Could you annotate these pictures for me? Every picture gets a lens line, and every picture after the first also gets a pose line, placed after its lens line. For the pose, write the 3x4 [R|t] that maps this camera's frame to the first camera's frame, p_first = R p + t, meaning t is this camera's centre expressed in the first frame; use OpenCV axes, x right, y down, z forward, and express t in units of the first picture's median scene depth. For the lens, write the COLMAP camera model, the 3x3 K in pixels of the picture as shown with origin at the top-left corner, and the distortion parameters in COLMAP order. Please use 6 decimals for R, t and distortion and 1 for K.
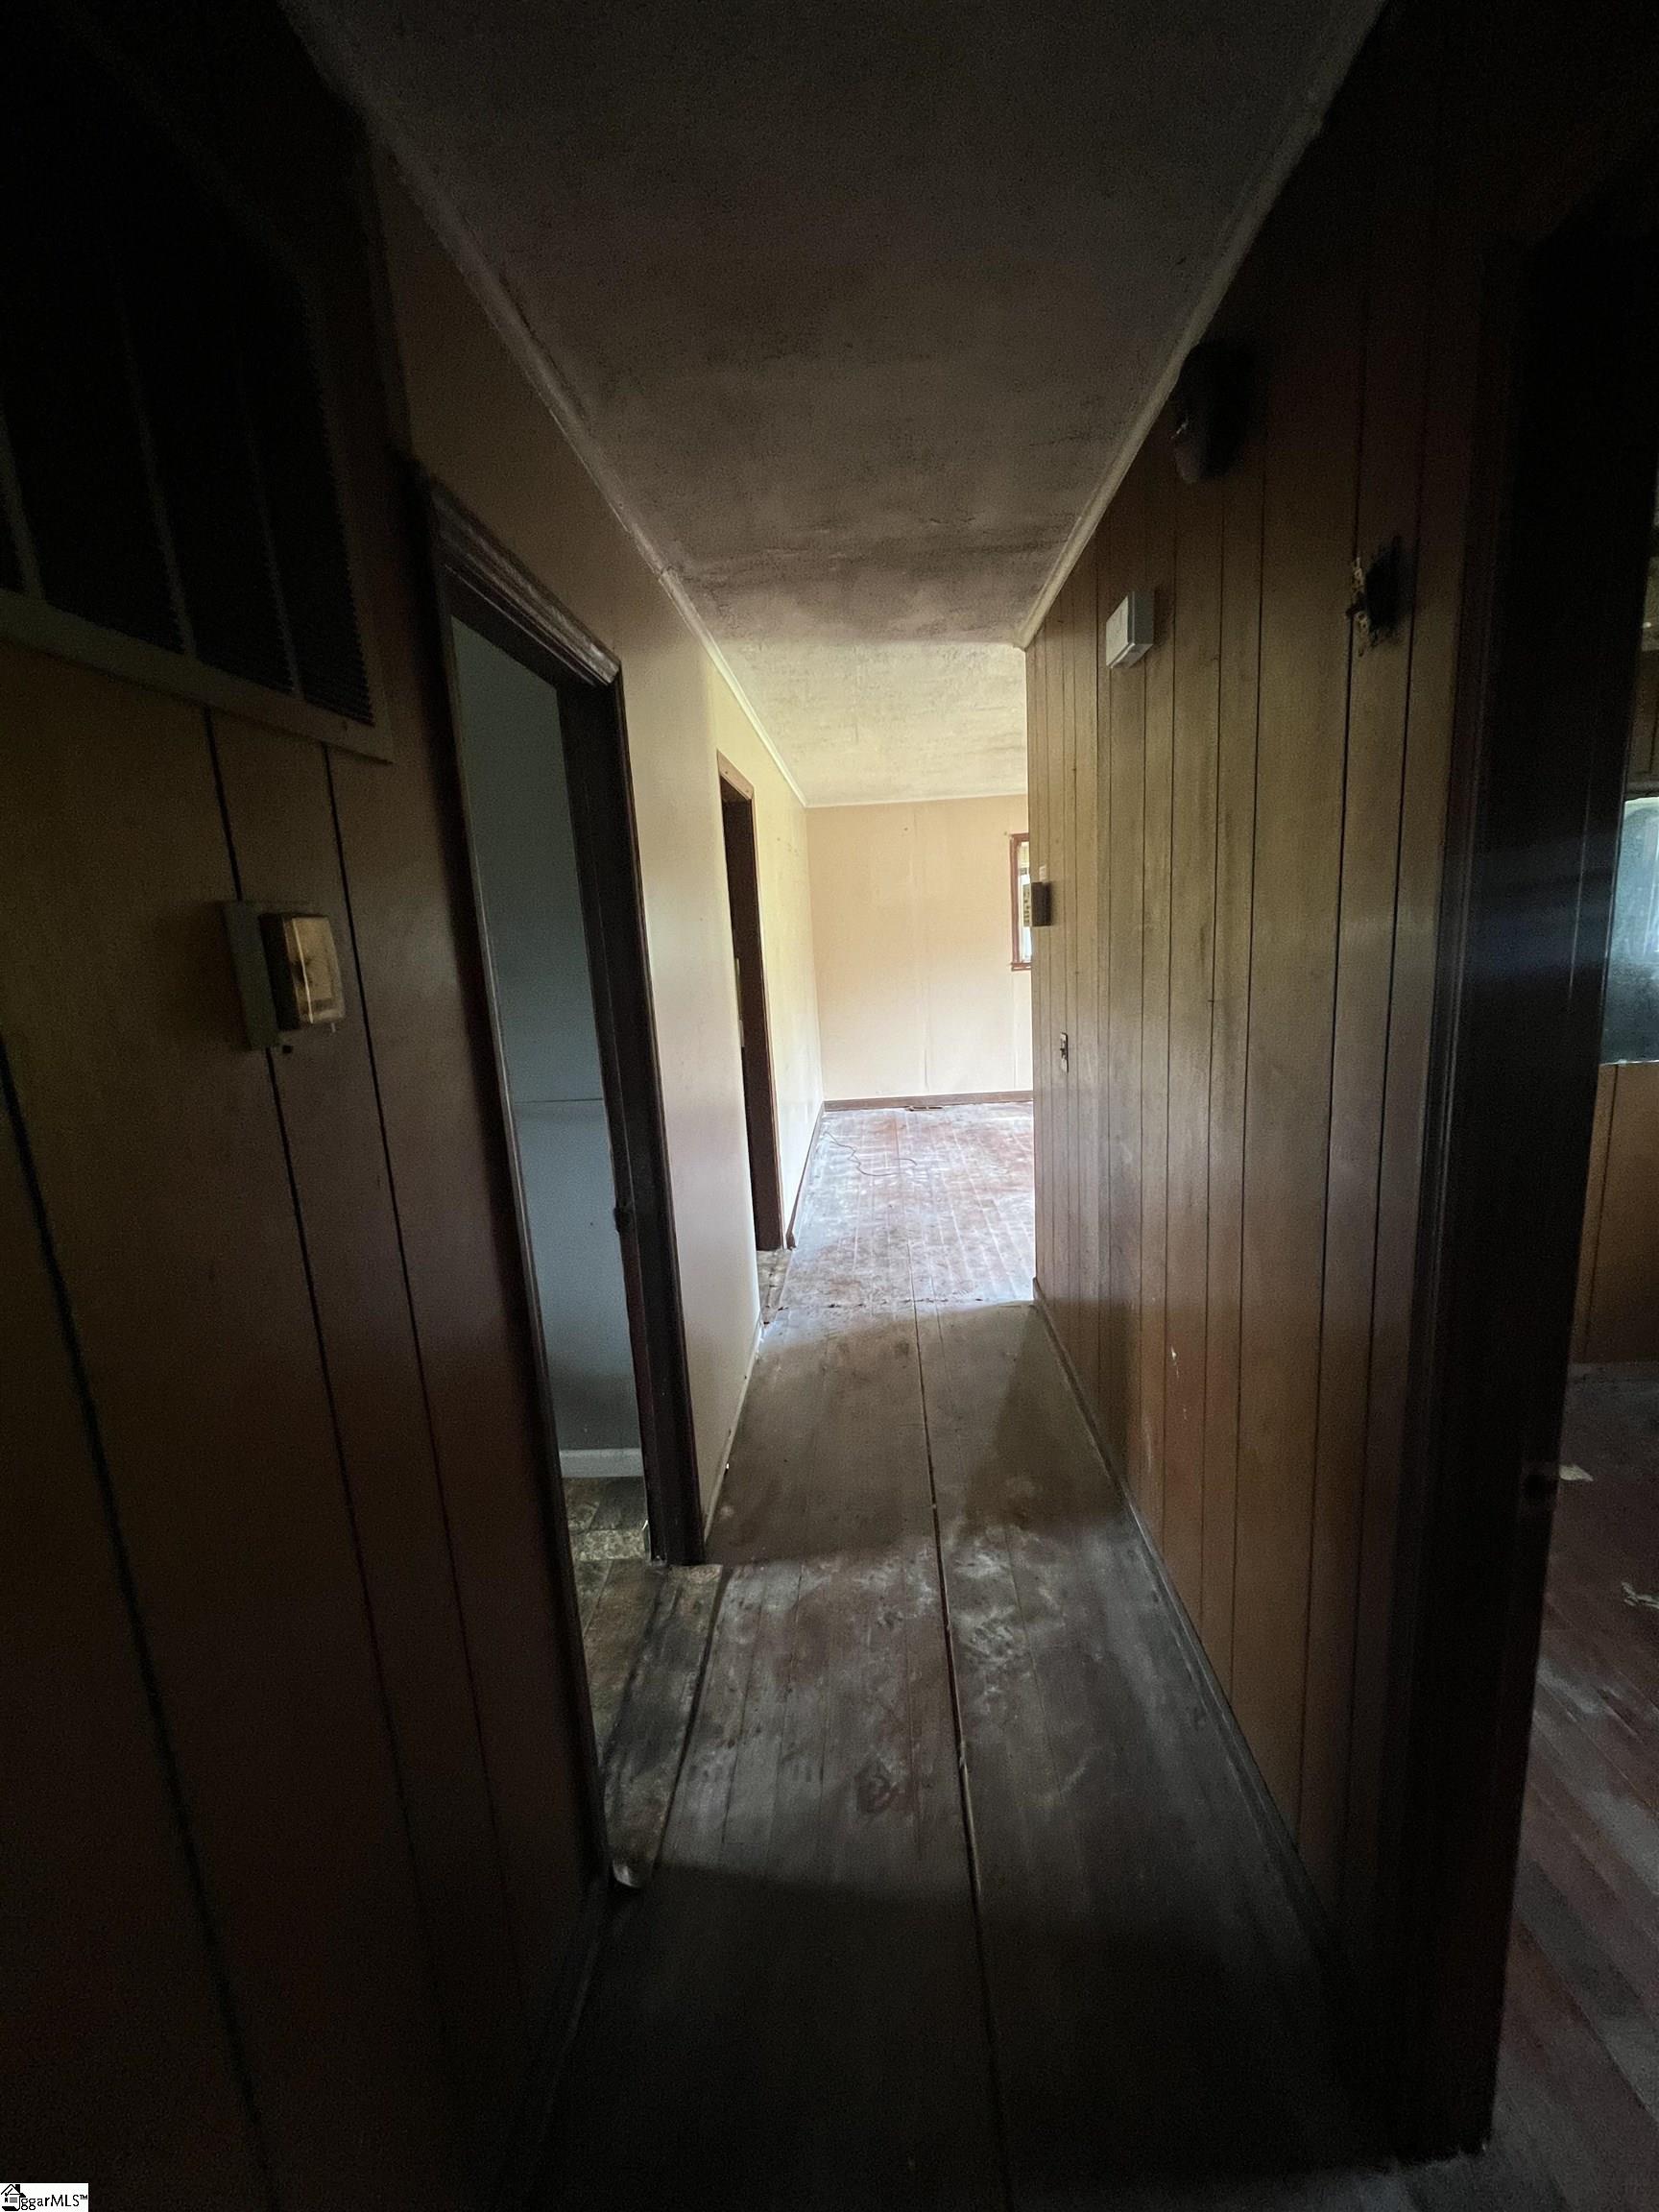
lens RADIAL K [[881.5, 0, 837.5], [0, 881.5, 1097.4], [0, 0, 1]] dist [-0.000724, -0.000129]
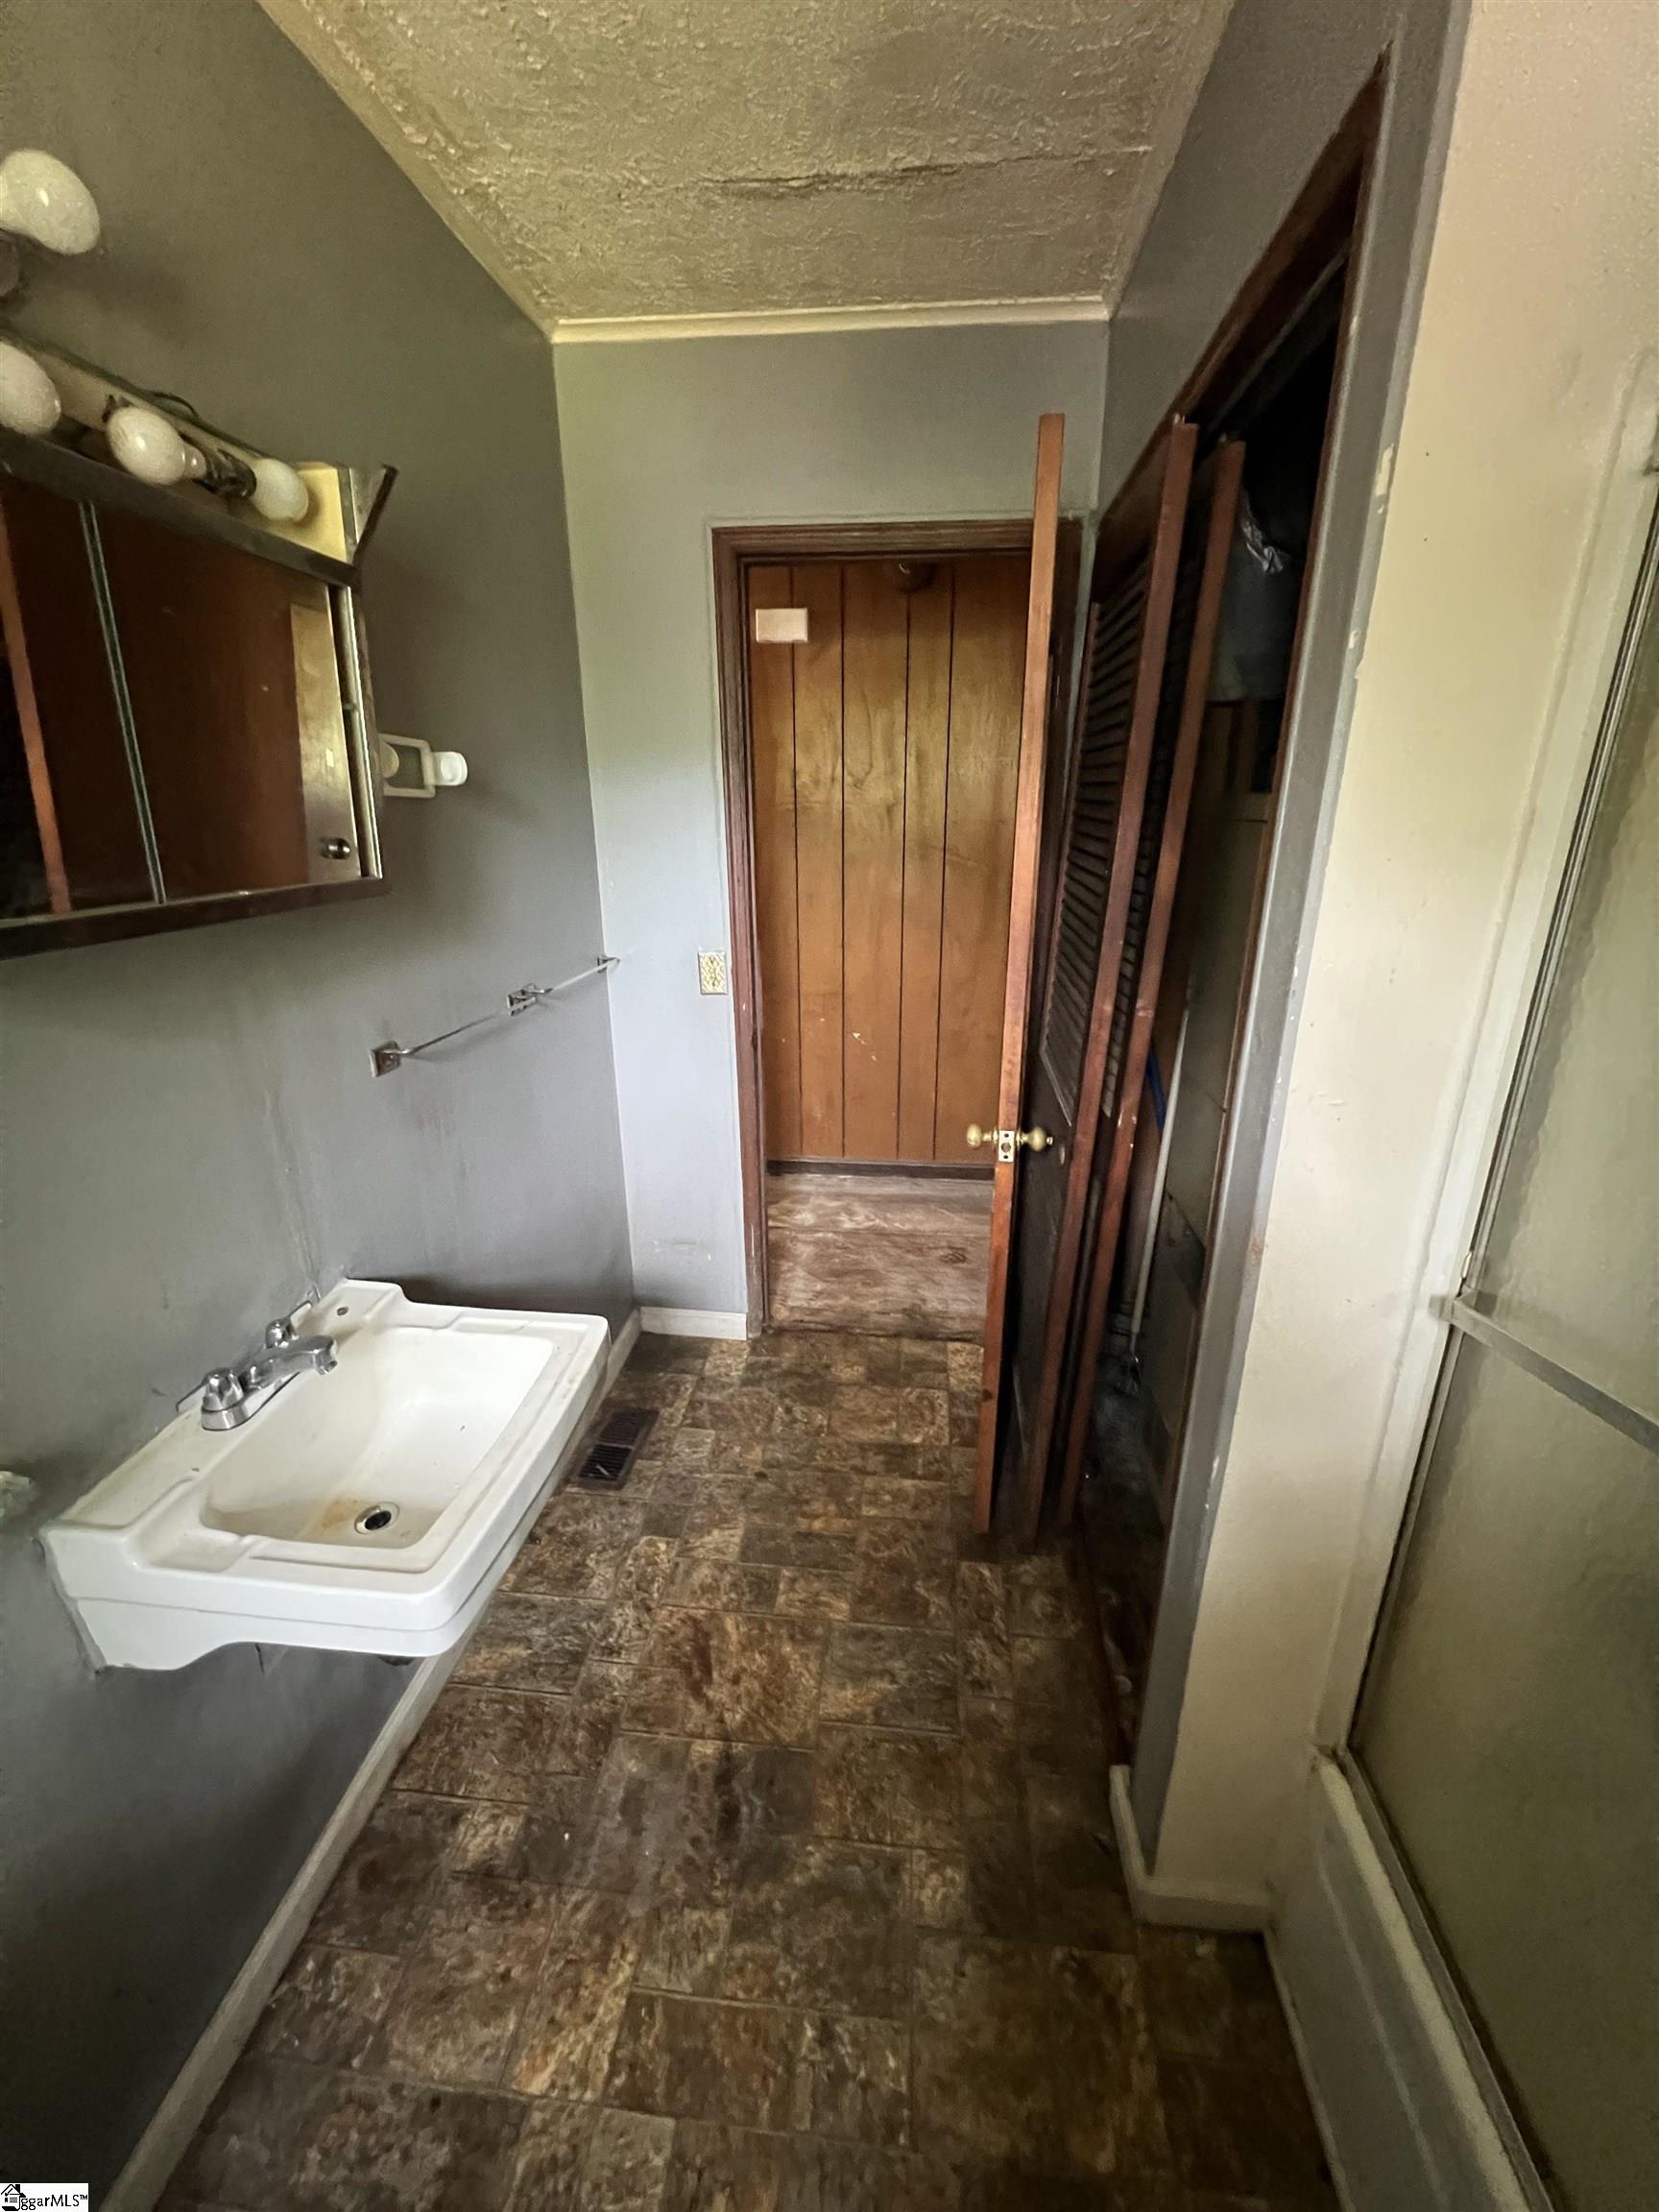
lens RADIAL K [[881.5, 0, 837.5], [0, 881.5, 1097.4], [0, 0, 1]] dist [-0.000724, -0.000129]
pose [[0.063466, -0.258248, 0.963992, -1.443901], [0.183377, 0.952510, 0.243099, -0.055151], [-0.980992, 0.161345, 0.107808, 0.815956]]
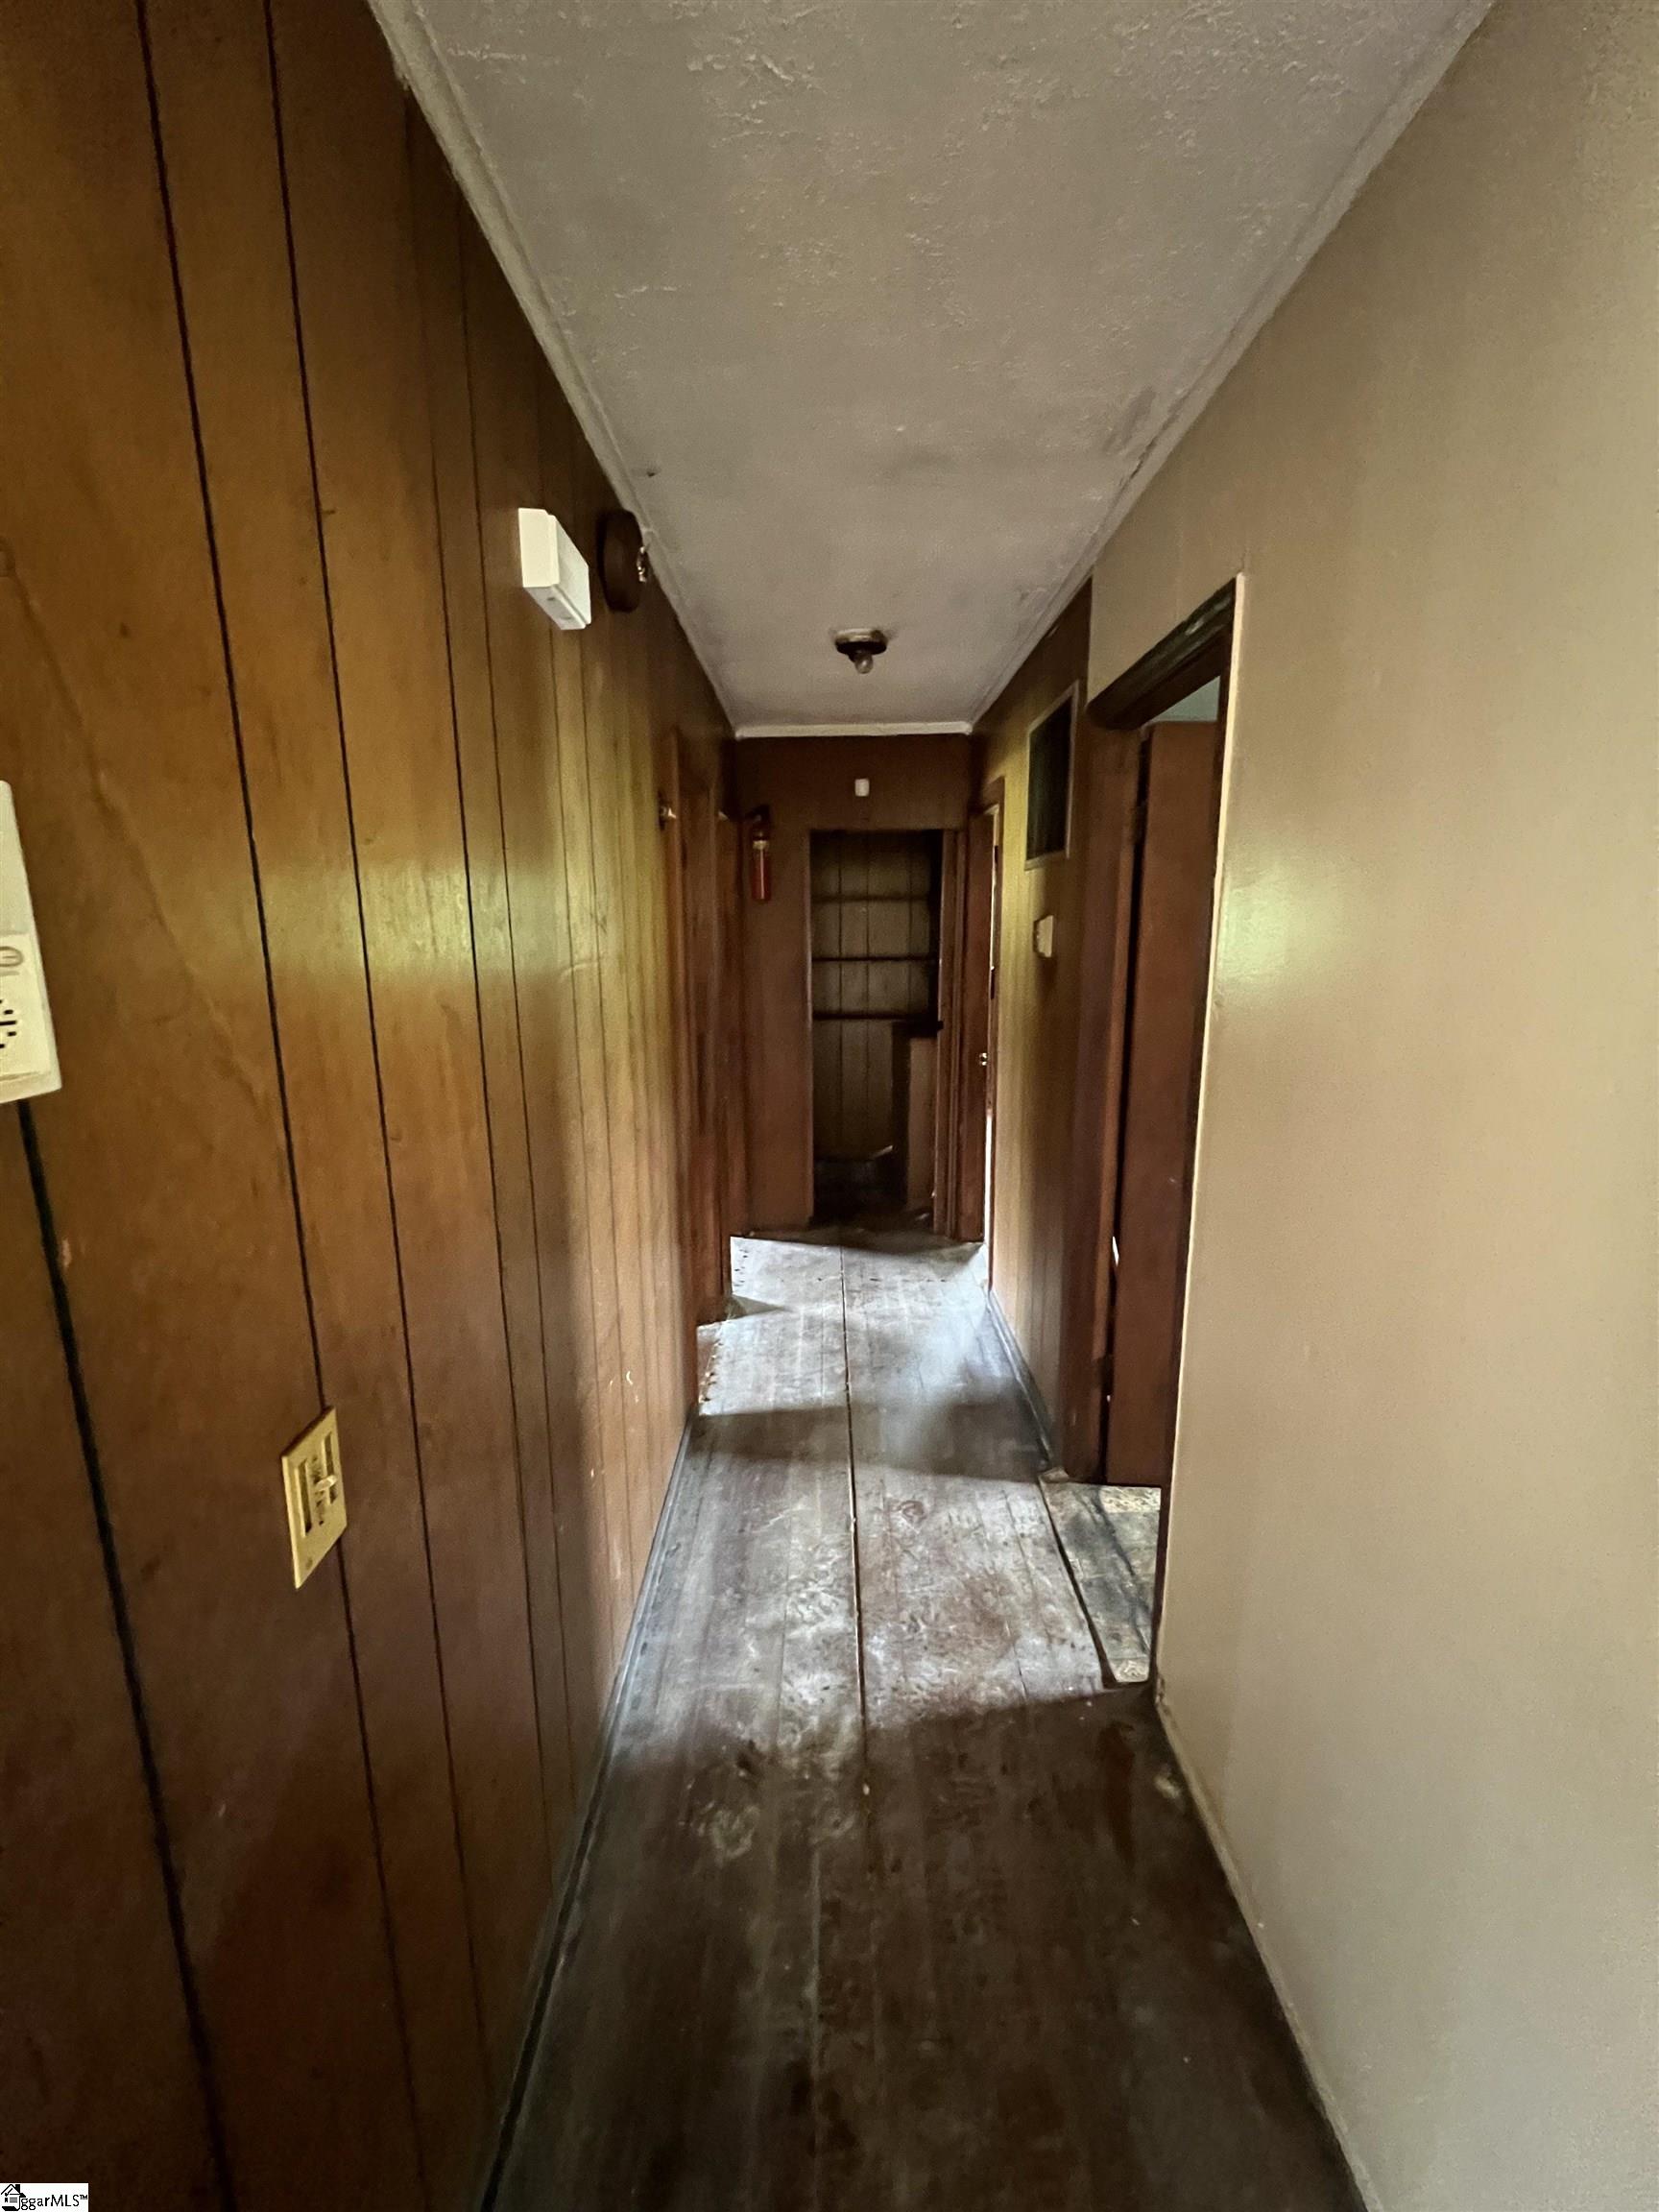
lens RADIAL K [[881.5, 0, 837.5], [0, 881.5, 1097.4], [0, 0, 1]] dist [-0.000724, -0.000129]
pose [[-0.996281, 0.077753, -0.037117, 0.141724], [0.057936, 0.923445, 0.379331, -0.368487], [0.063770, 0.375770, -0.924516, 1.756468]]
